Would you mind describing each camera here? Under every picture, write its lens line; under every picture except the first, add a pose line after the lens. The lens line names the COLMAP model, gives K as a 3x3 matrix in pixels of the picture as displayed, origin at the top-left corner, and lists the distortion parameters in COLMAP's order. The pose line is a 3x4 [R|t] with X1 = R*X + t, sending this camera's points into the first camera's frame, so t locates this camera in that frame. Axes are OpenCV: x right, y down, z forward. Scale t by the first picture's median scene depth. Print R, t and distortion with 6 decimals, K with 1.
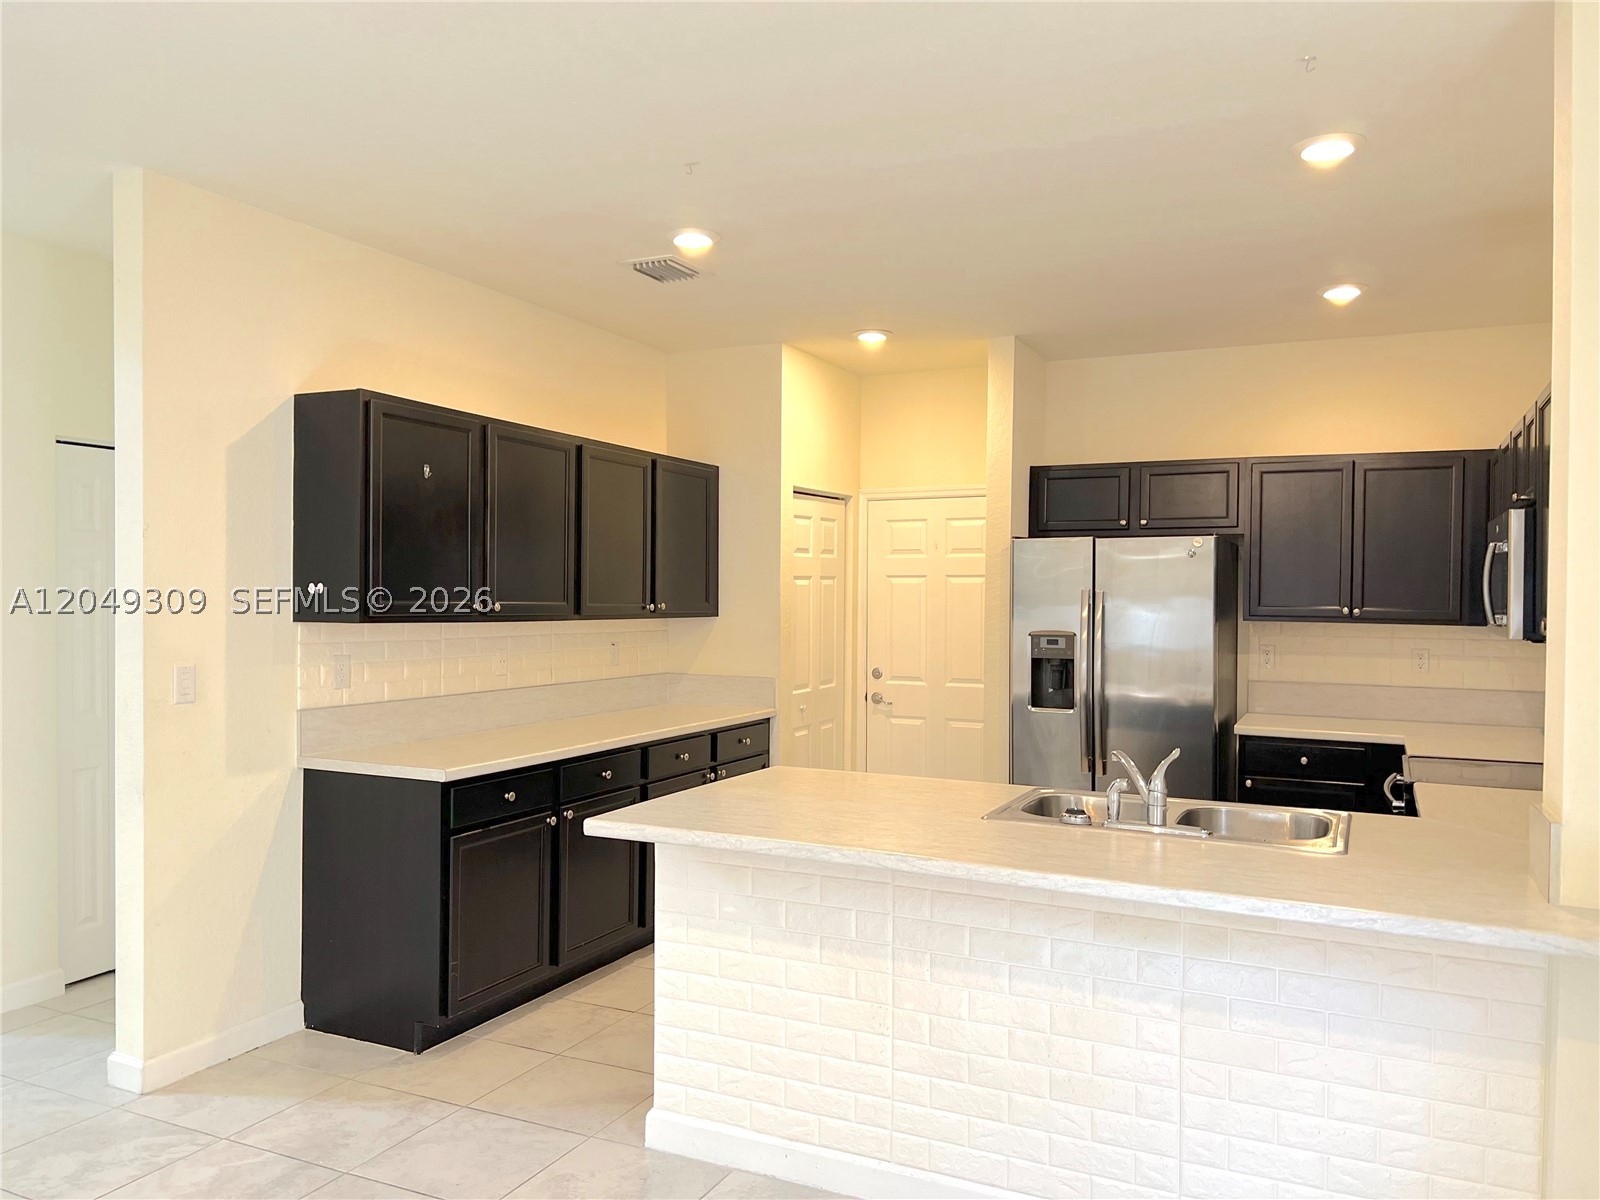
lens RADIAL K [[1214.7, 0, 792.6], [0, 1214.7, 605.3], [0, 0, 1]] dist [0.063144, -0.073052]
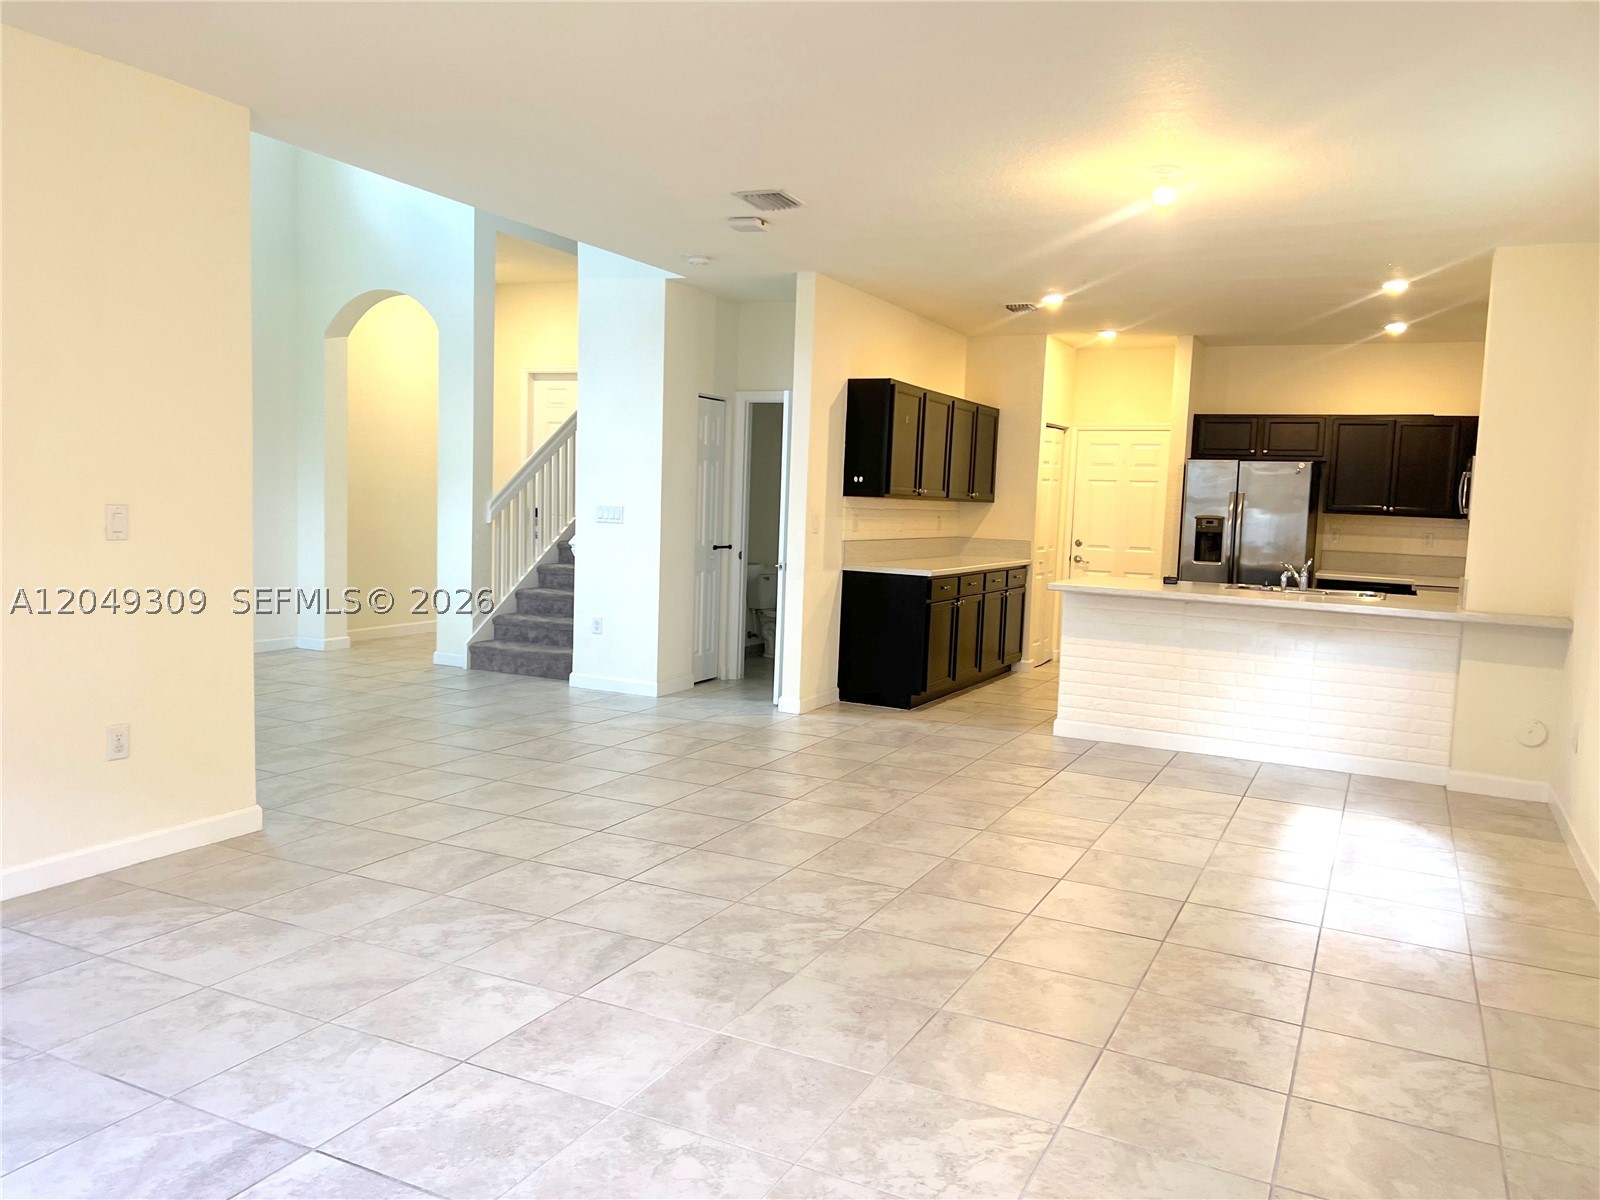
lens RADIAL K [[1214.7, 0, 802.6], [0, 1214.7, 609.9], [0, 0, 1]] dist [0.063144, -0.073052]
pose [[0.999519, 0.030634, -0.004856, -0.338915], [-0.030115, 0.995977, 0.084396, 0.024944], [0.007422, -0.084209, 0.996420, -0.703970]]
